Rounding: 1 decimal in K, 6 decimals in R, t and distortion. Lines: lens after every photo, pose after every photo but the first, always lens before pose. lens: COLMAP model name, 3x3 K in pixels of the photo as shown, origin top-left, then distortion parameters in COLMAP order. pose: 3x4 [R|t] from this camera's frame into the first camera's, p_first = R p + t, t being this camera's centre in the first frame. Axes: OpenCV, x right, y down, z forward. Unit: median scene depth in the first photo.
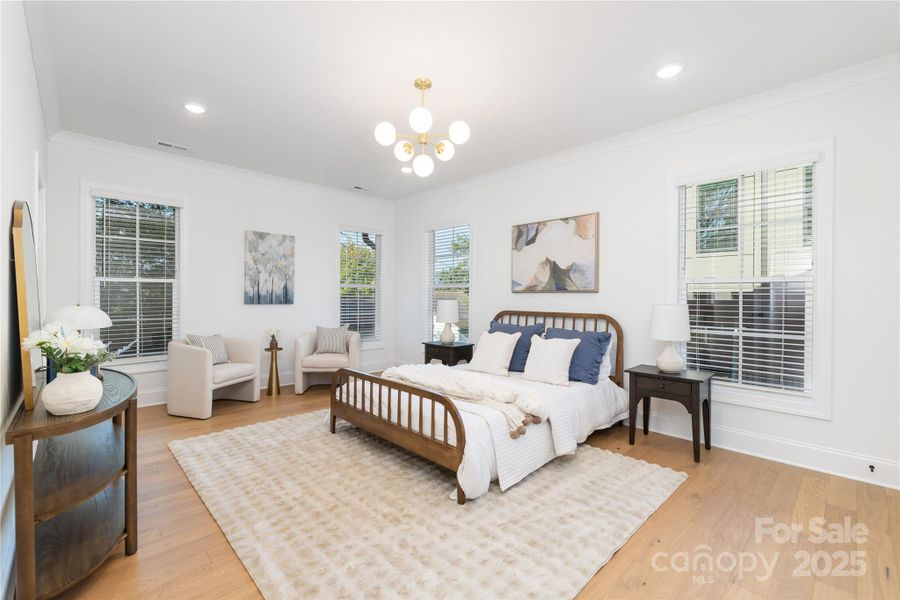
lens RADIAL K [[392.3, 0, 451.0], [0, 392.3, 290.1], [0, 0, 1]] dist [-0.000132, 0.000393]
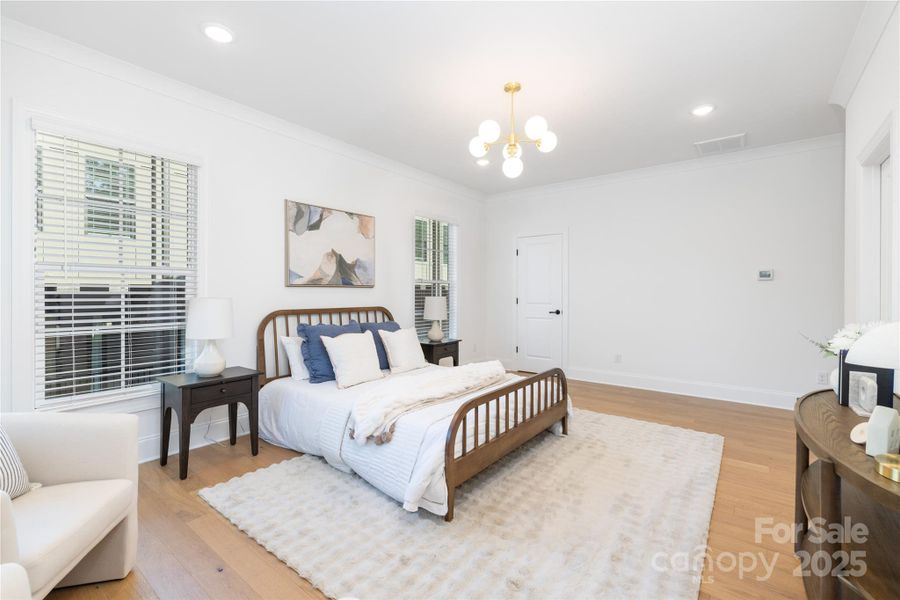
lens RADIAL K [[392.3, 0, 451.0], [0, 392.3, 290.1], [0, 0, 1]] dist [-0.000132, 0.000393]
pose [[-0.136553, 0.001715, 0.990631, -0.683663], [-0.017851, 0.999832, -0.004192, 0.011892], [-0.990472, -0.018256, -0.136499, 0.823325]]
